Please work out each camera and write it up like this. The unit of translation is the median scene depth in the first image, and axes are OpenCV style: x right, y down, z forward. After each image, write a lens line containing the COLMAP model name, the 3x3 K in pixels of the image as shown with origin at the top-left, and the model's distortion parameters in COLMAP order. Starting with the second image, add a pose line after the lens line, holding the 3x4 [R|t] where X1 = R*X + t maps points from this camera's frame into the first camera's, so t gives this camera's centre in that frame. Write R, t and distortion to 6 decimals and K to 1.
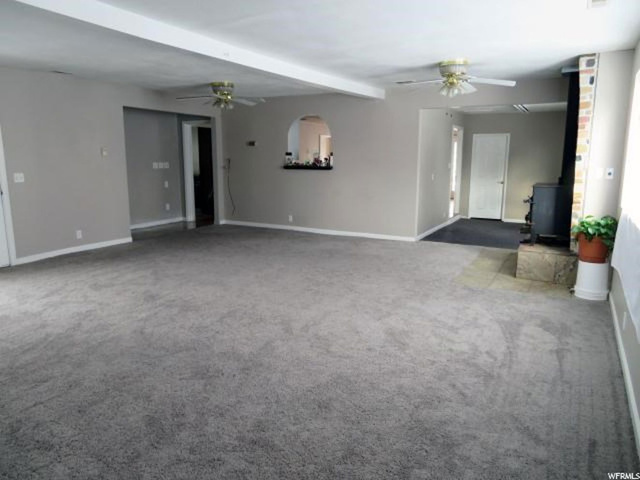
lens RADIAL K [[472.0, 0, 320.0], [0, 472.0, 240.0], [0, 0, 1]] dist [-0.001658, -0.000177]
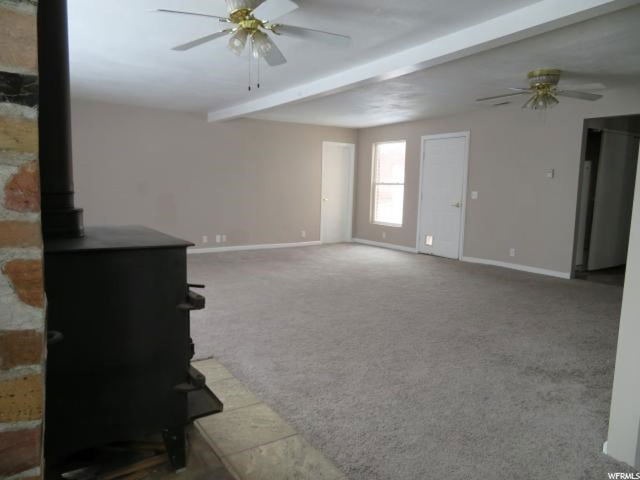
lens RADIAL K [[472.0, 0, 320.0], [0, 472.0, 240.0], [0, 0, 1]] dist [-0.001658, -0.000177]
pose [[-0.473883, 0.092113, -0.875757, 0.663517], [-0.178713, 0.963757, 0.198073, -0.185336], [0.862262, 0.250373, -0.440246, 1.183997]]
